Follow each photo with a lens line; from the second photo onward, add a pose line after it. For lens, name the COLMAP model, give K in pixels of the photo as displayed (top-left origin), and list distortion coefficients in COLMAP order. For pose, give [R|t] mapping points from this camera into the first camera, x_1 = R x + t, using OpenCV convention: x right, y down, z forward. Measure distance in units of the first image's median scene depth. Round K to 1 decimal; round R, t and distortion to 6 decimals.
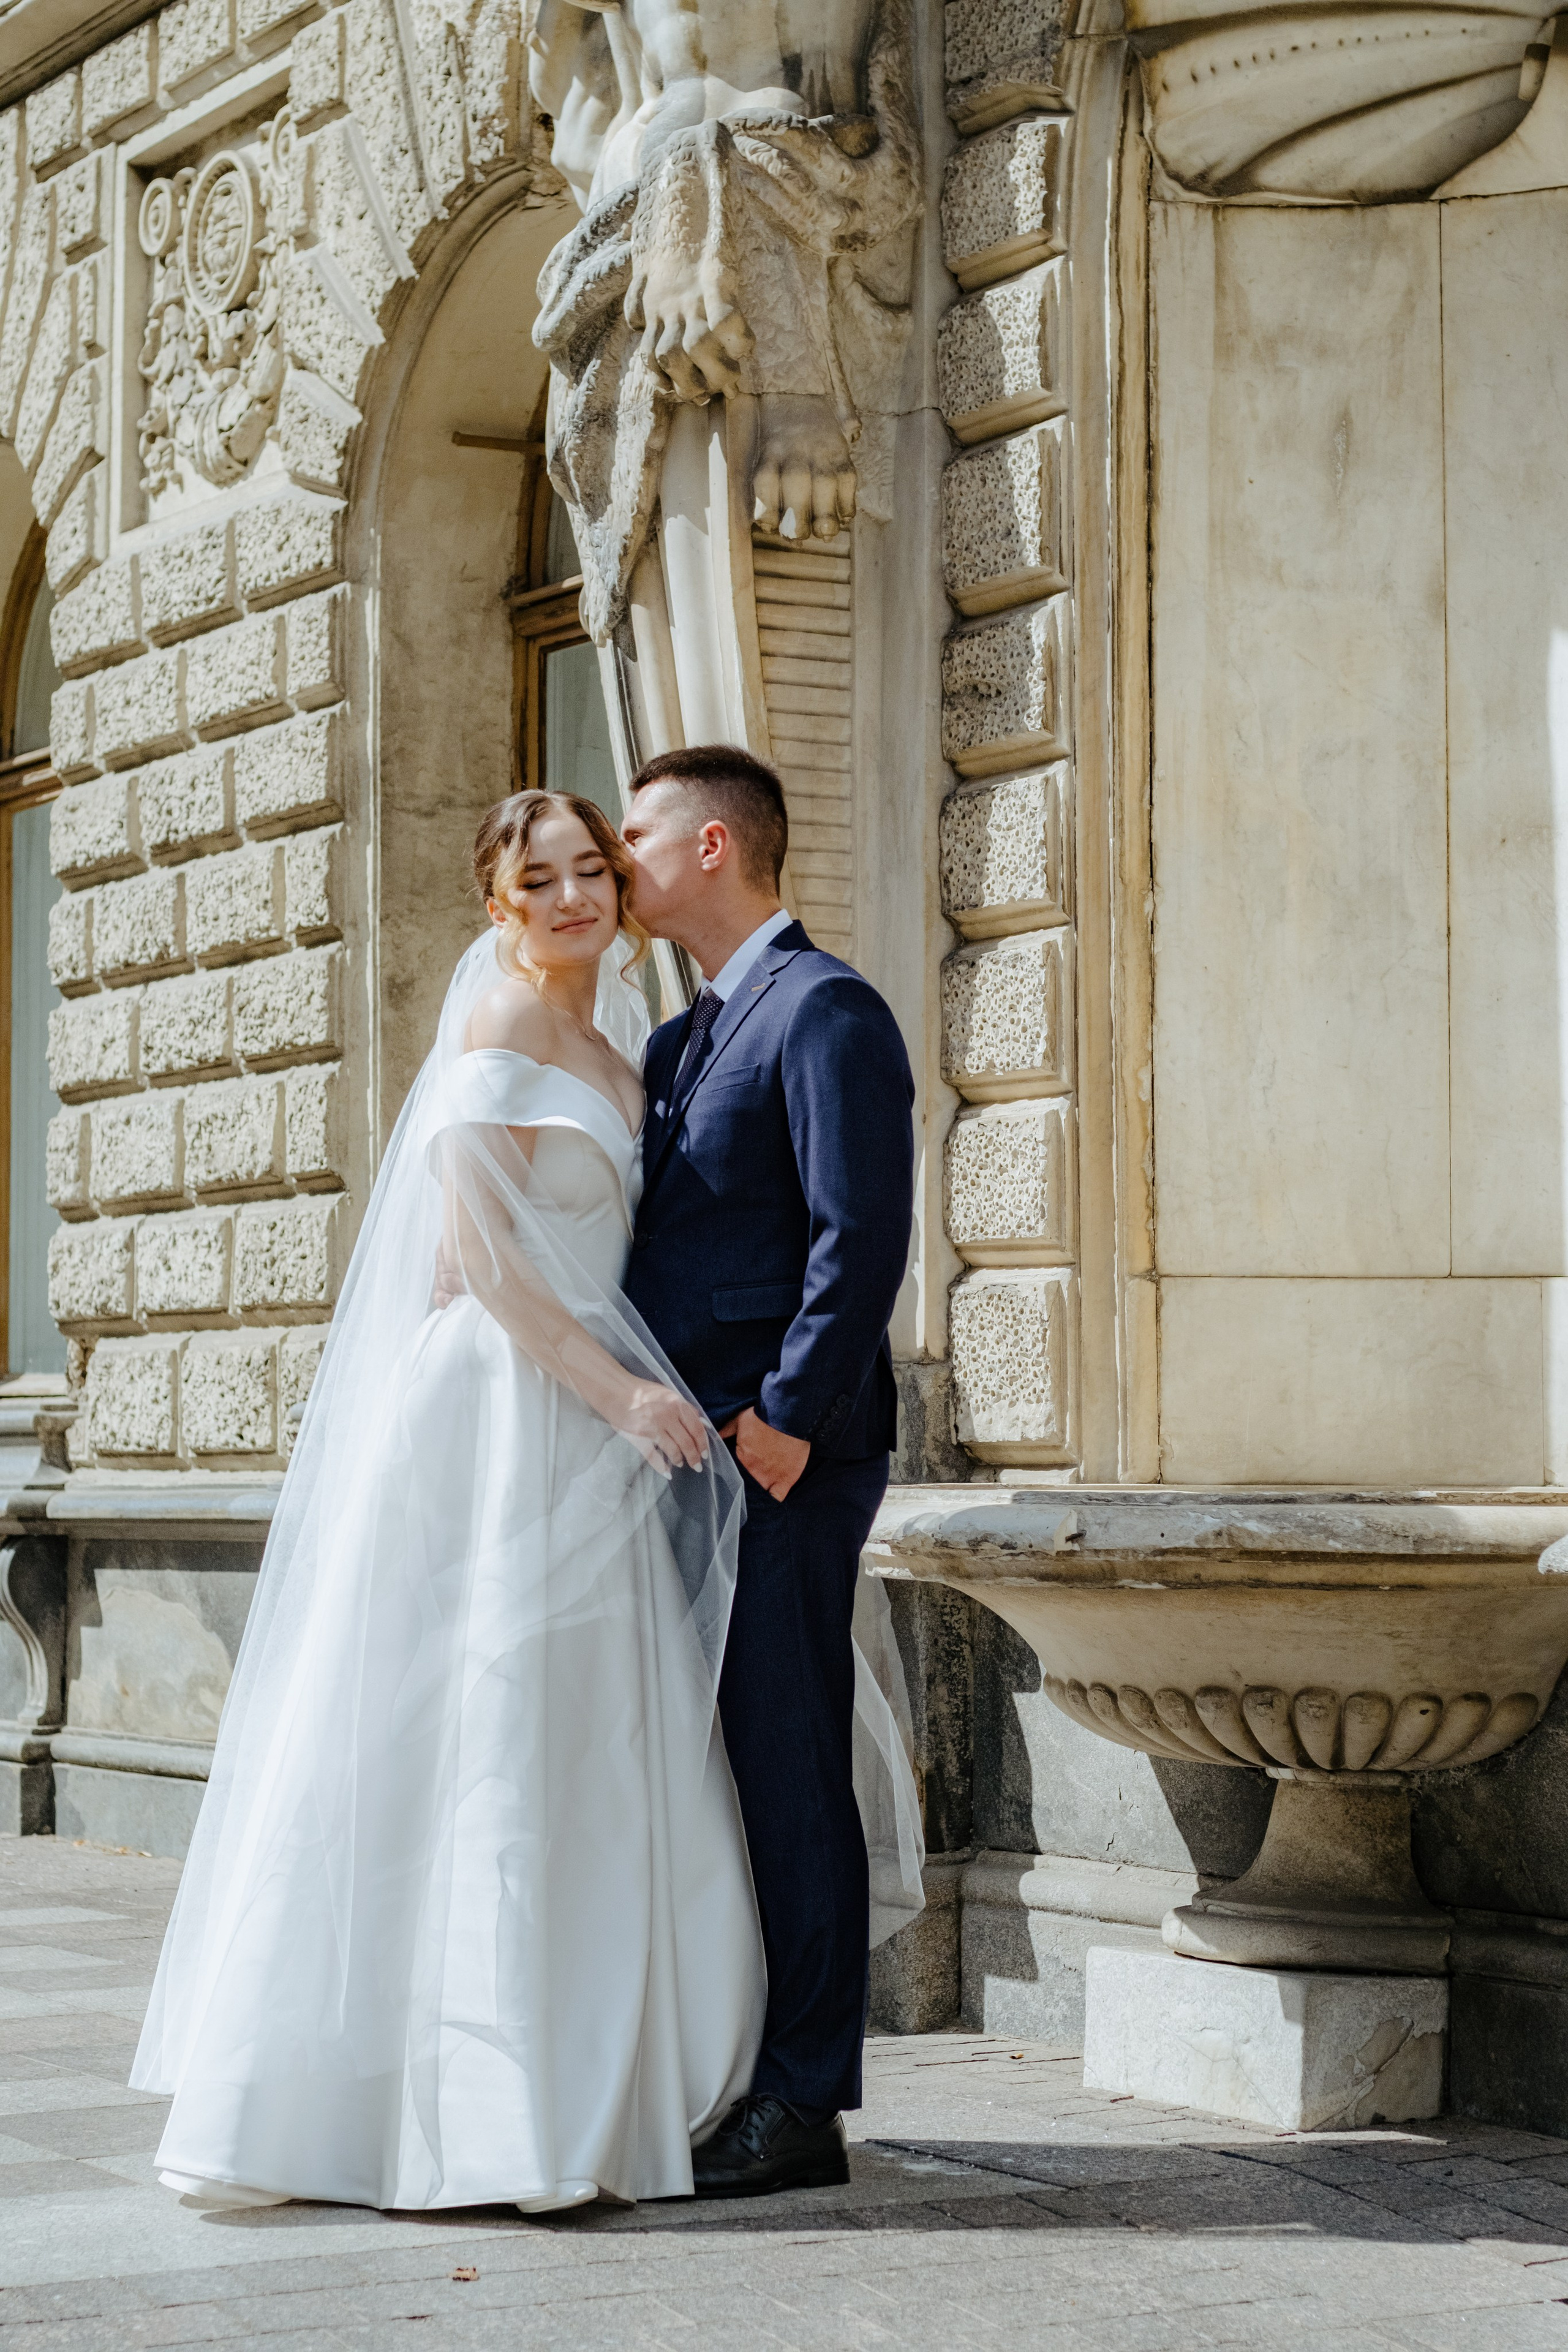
lens RADIAL K [[5286.3, 0, 784.0], [0, 5286.3, 1176.0], [0, 0, 1]] dist [-0.073088, -0.179142]
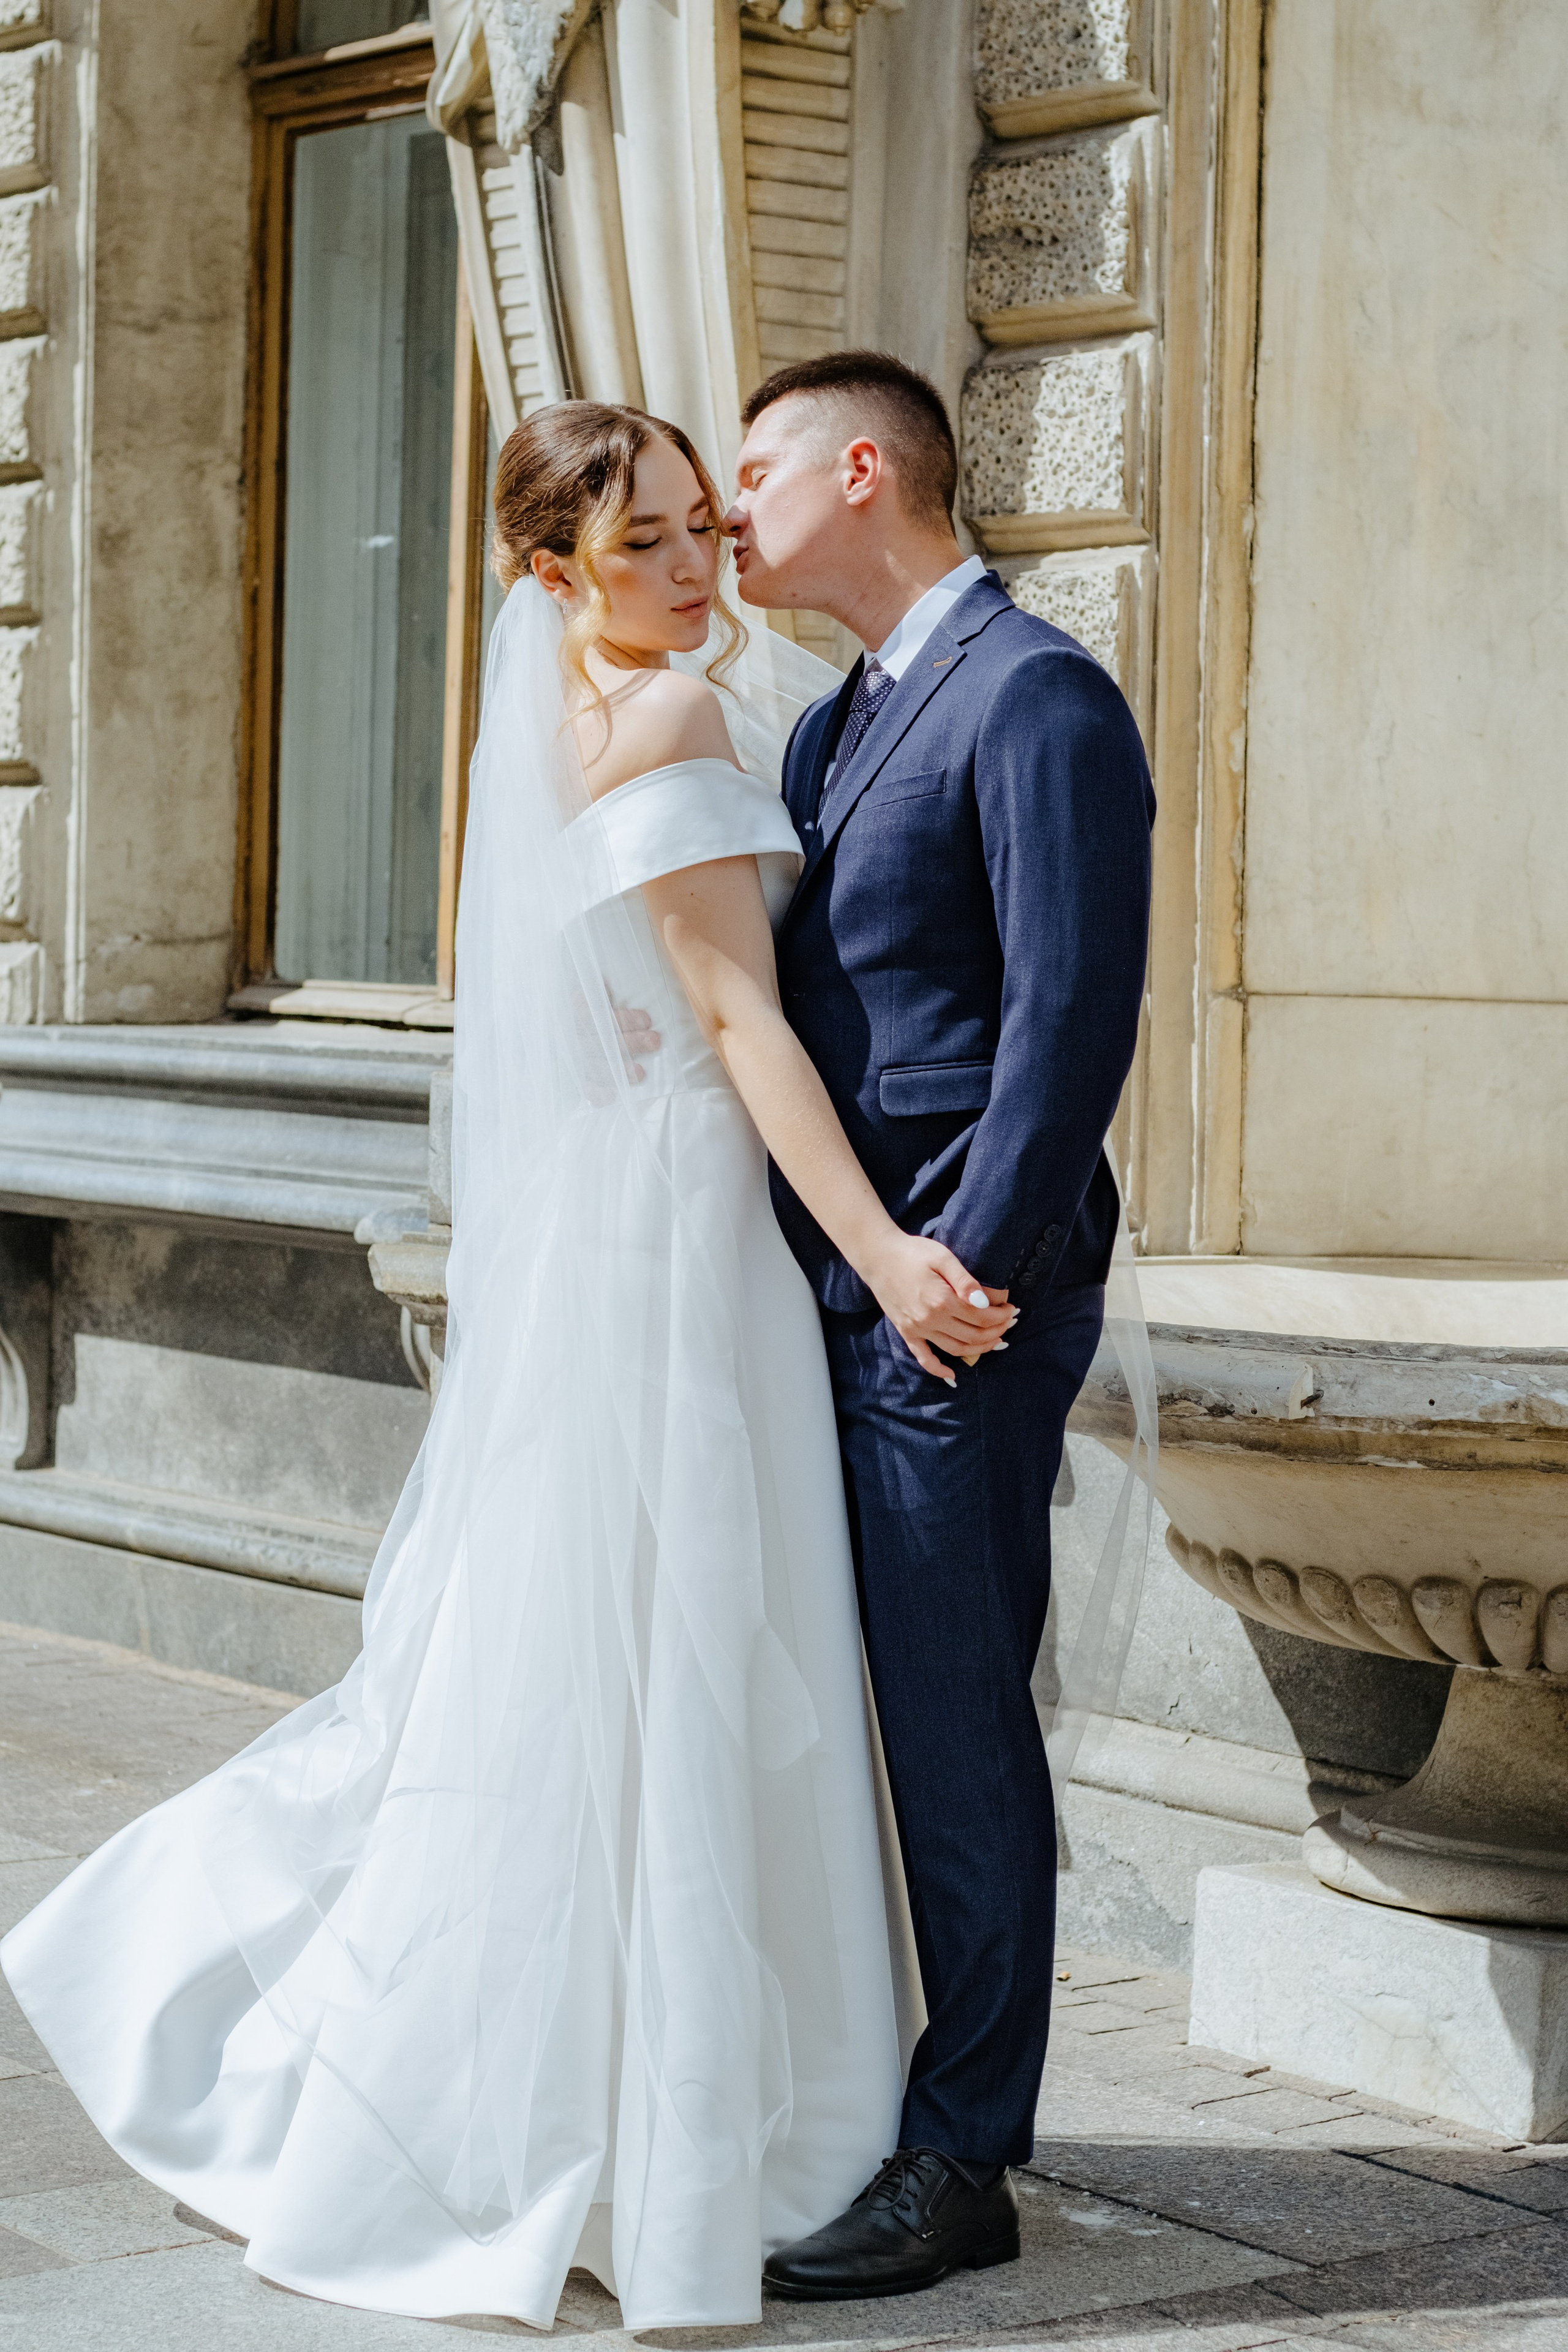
lens RADIAL K [[5286.3, 0, 784.0], [0, 5286.3, 1176.0], [0, 0, 1]] dist [-0.073088, -0.179142]
pose [[0.991651, 0.017717, 0.127730, -0.097197], [-0.030755, 0.994427, 0.100837, -0.031221], [-0.125232, -0.103924, 0.986670, 0.220126]]
